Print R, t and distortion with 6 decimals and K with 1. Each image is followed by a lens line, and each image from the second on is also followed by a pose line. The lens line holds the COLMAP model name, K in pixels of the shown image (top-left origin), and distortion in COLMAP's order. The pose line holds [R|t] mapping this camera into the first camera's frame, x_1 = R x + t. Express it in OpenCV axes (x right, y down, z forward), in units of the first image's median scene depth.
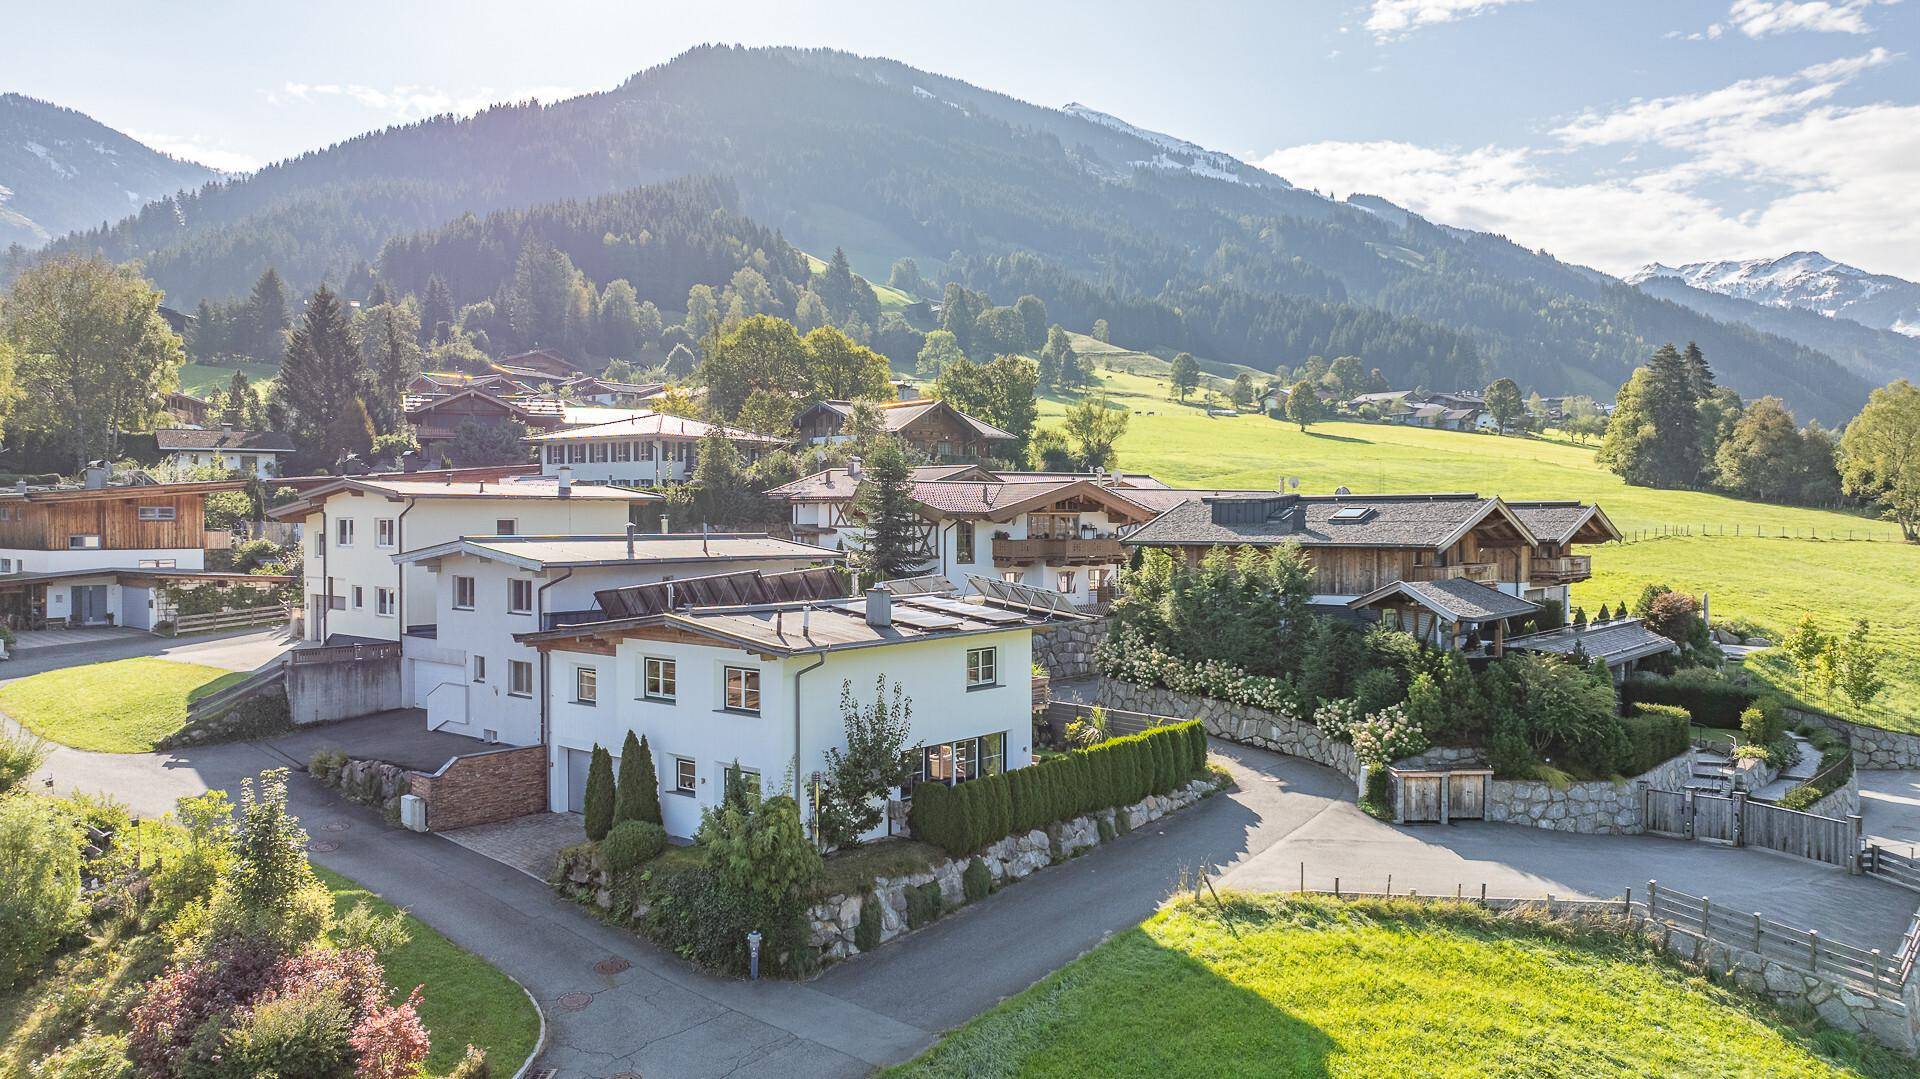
lens RADIAL K [[1348.9, 0, 960.1], [0, 1348.9, 469.5], [0, 0, 1]] dist [-0.071188, 0.075133]
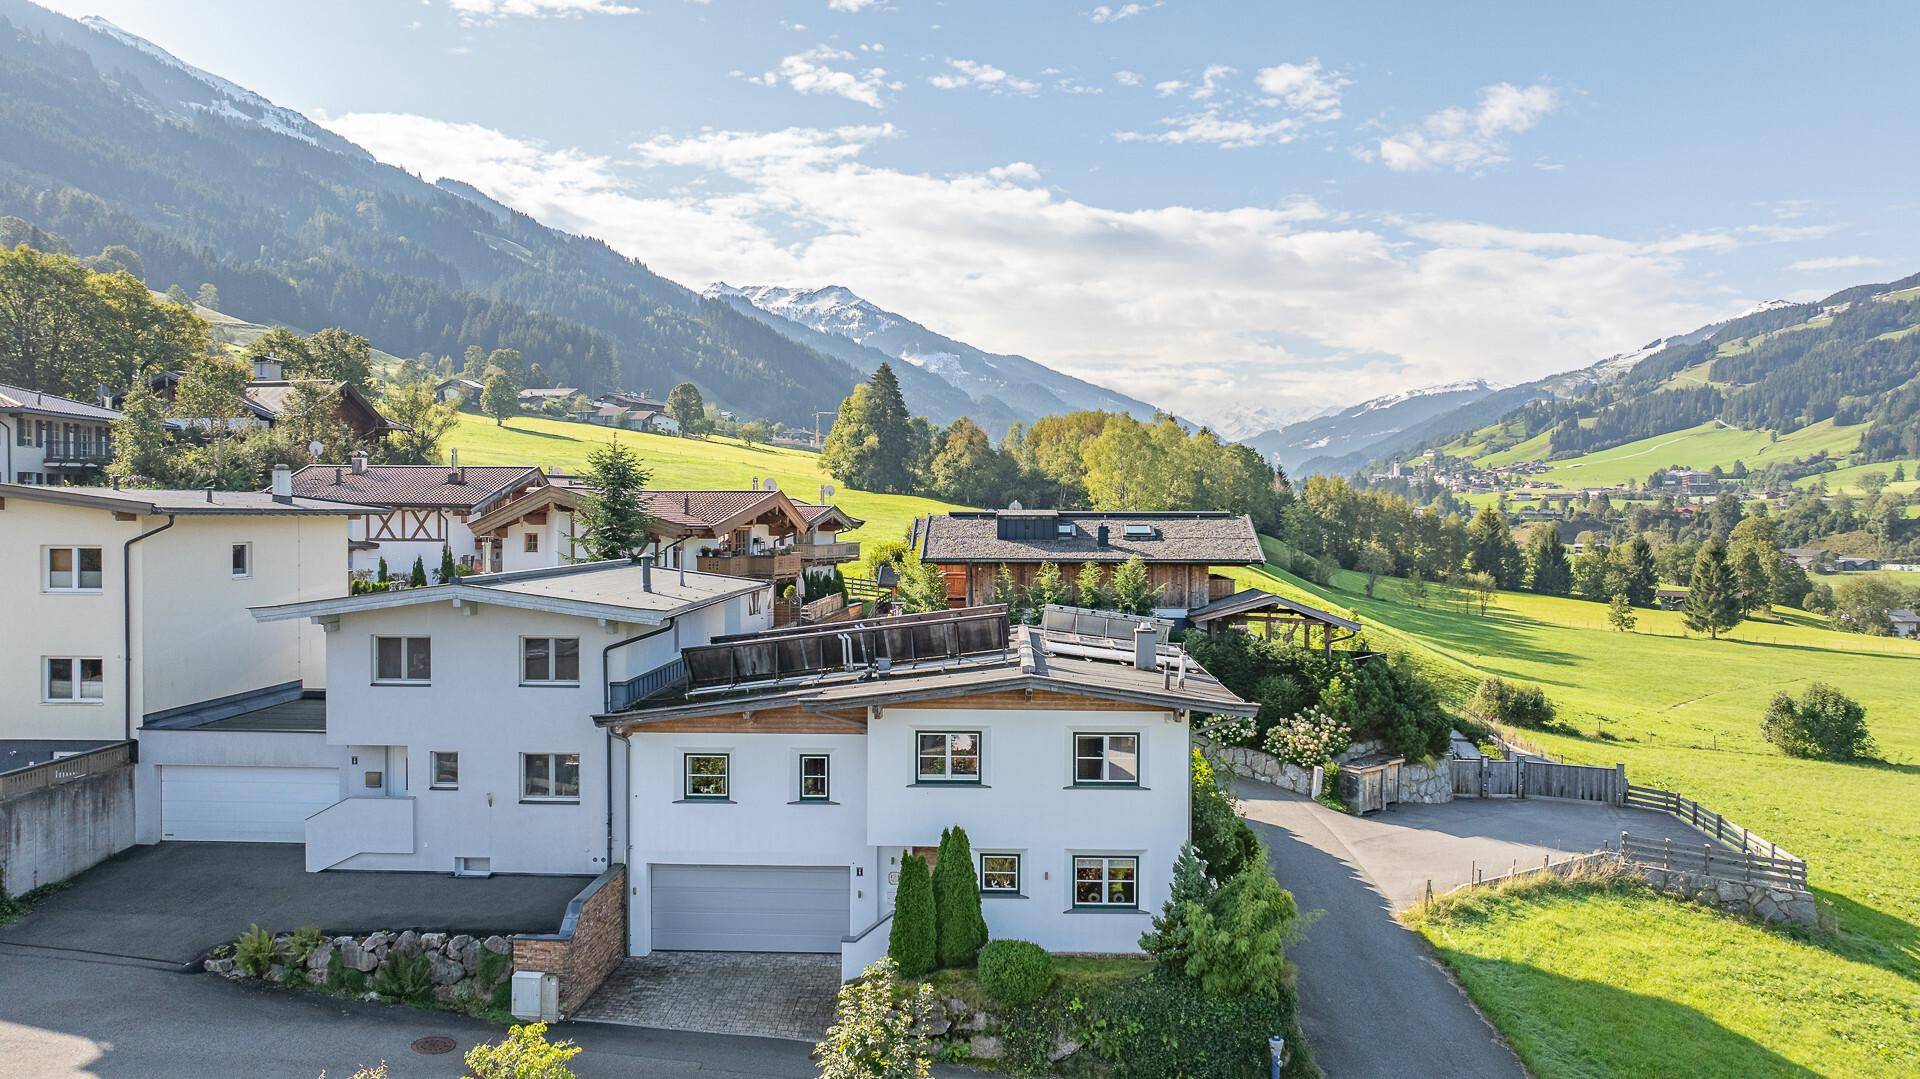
lens RADIAL K [[1338.4, 0, 958.0], [0, 1338.4, 527.5], [0, 0, 1]] dist [-0.017664, 0.000030]
pose [[0.790497, -0.001988, 0.612463, -0.111396], [-0.027040, 0.998906, 0.038142, -0.001421], [-0.611869, -0.046712, 0.789578, 0.060548]]
